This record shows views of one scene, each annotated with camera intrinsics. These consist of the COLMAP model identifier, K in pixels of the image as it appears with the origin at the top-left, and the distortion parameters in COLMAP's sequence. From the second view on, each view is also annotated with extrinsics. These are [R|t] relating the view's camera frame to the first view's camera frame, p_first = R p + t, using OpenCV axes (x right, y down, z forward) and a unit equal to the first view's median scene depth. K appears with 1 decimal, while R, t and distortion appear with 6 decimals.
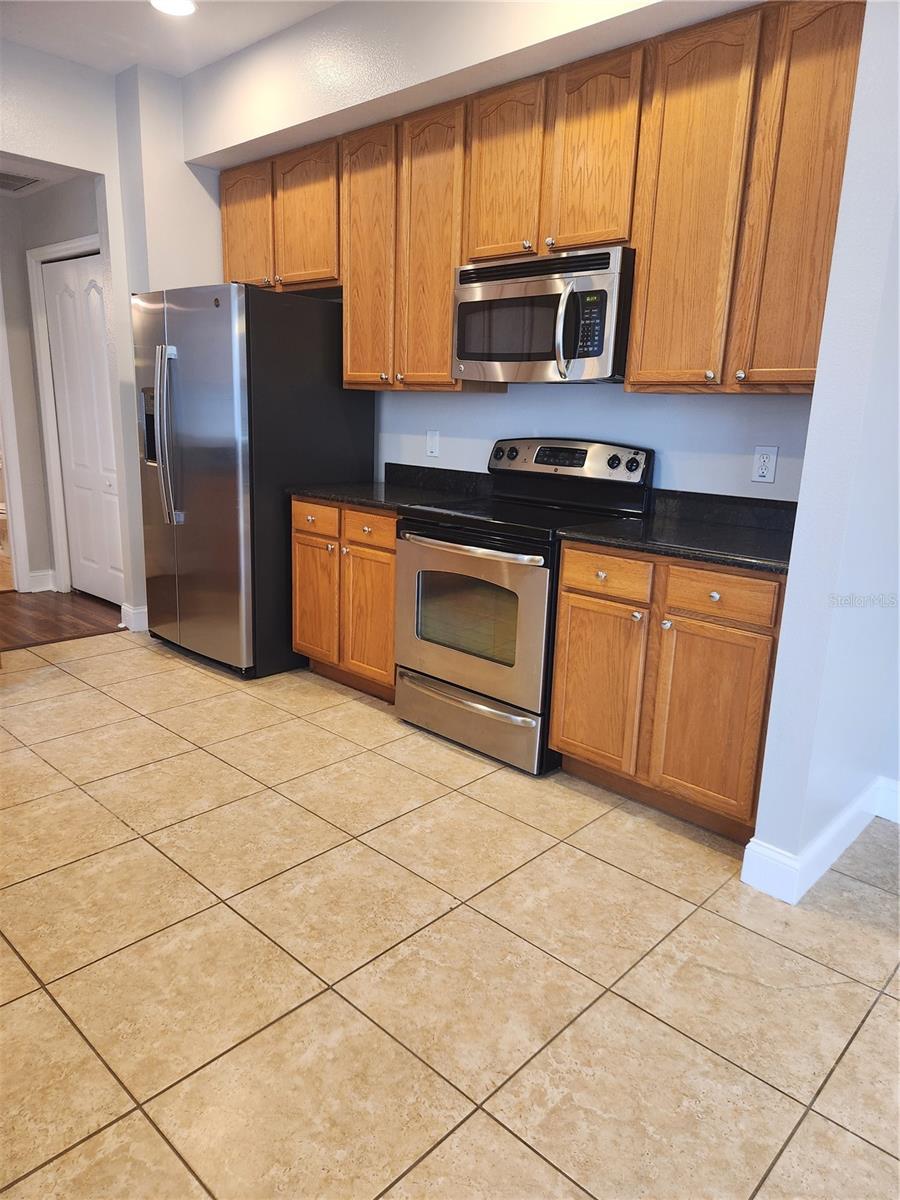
lens RADIAL K [[812.8, 0, 450.0], [0, 812.8, 600.0], [0, 0, 1]] dist [0.093331, -0.085187]
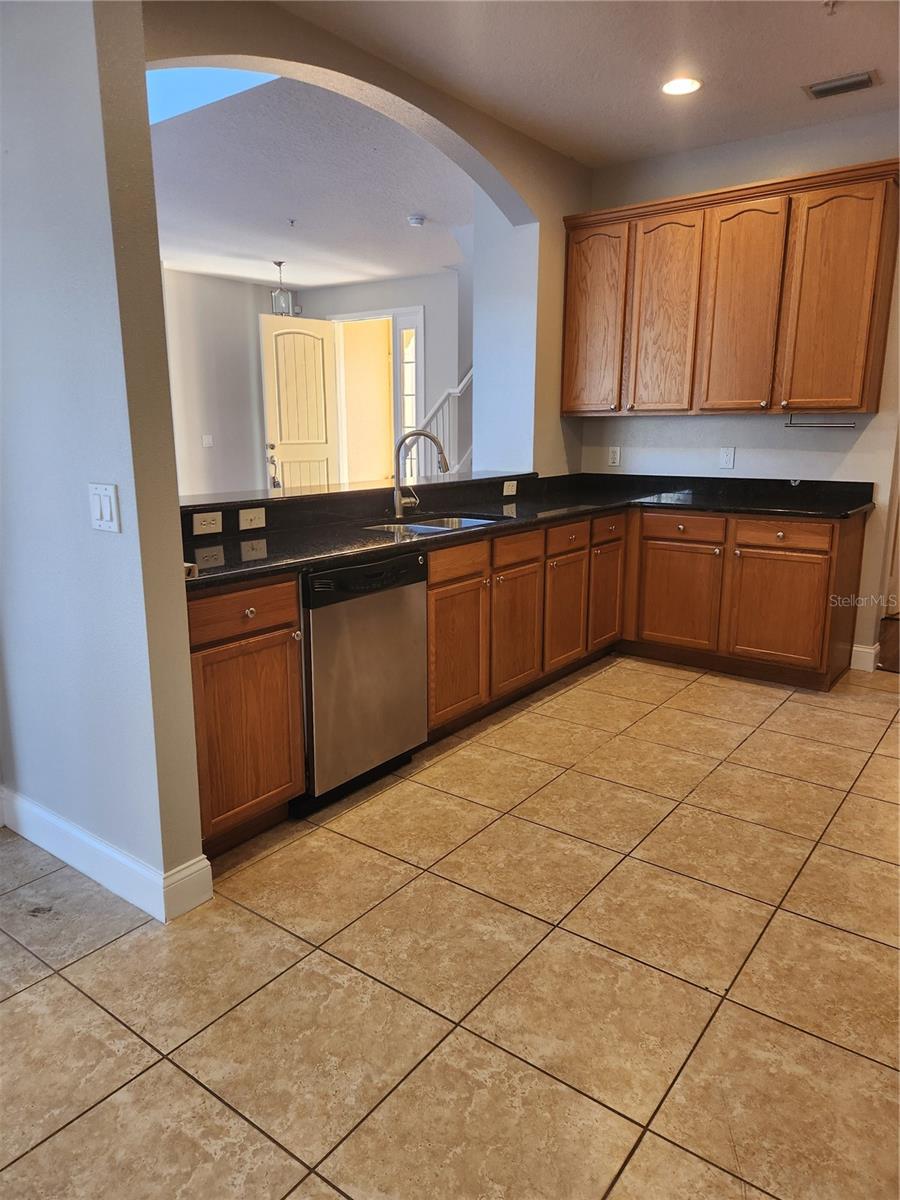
lens RADIAL K [[806.3, 0, 442.8], [0, 806.3, 594.2], [0, 0, 1]] dist [0.091132, -0.076937]
pose [[0.102635, 0.176403, -0.978952, 0.604610], [-0.226930, 0.962350, 0.149619, -0.088122], [0.968488, 0.206798, 0.138802, 0.384944]]
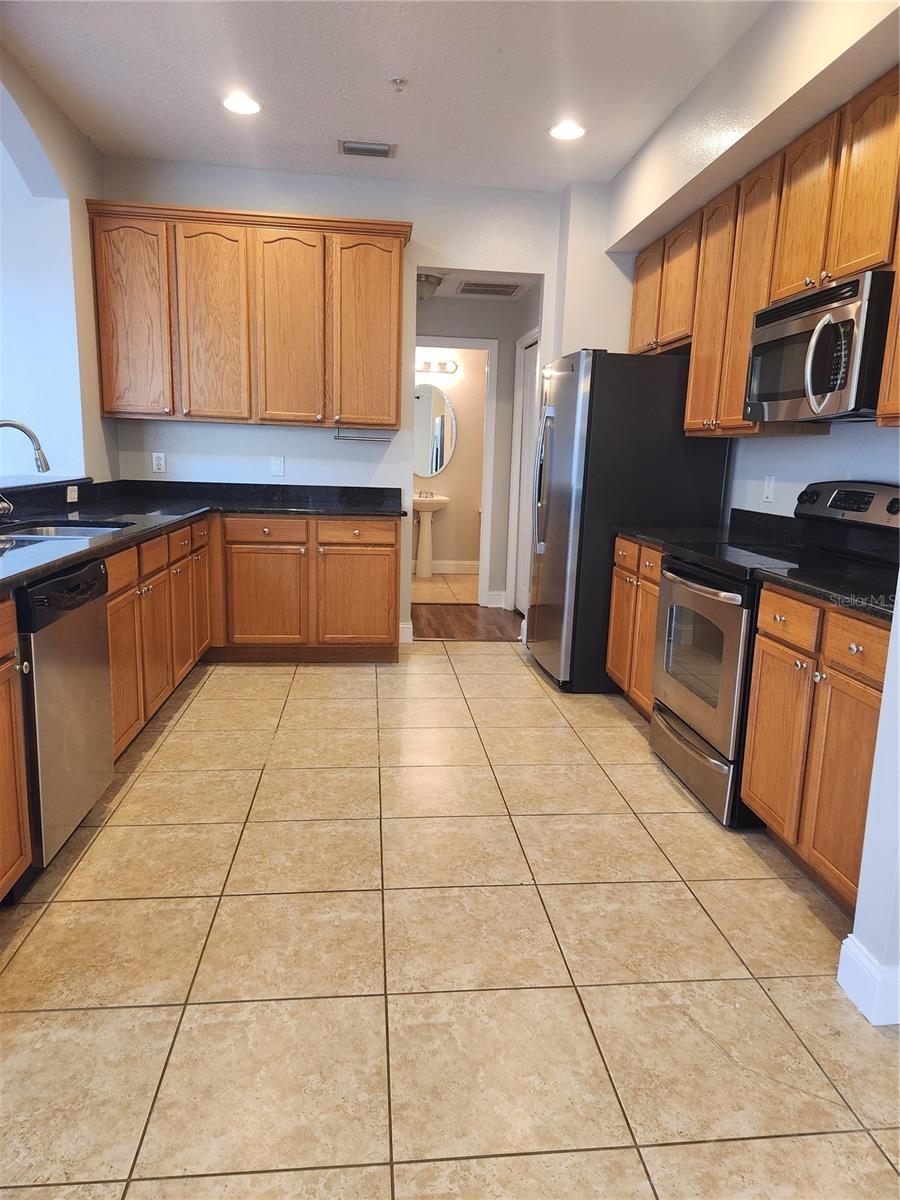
lens RADIAL K [[811.1, 0, 454.5], [0, 811.1, 604.7], [0, 0, 1]] dist [0.096101, -0.080923]
pose [[0.757771, 0.111304, -0.642958, 0.465510], [-0.157331, 0.987440, -0.014487, 0.024111], [0.633269, 0.112135, 0.765765, 0.037466]]
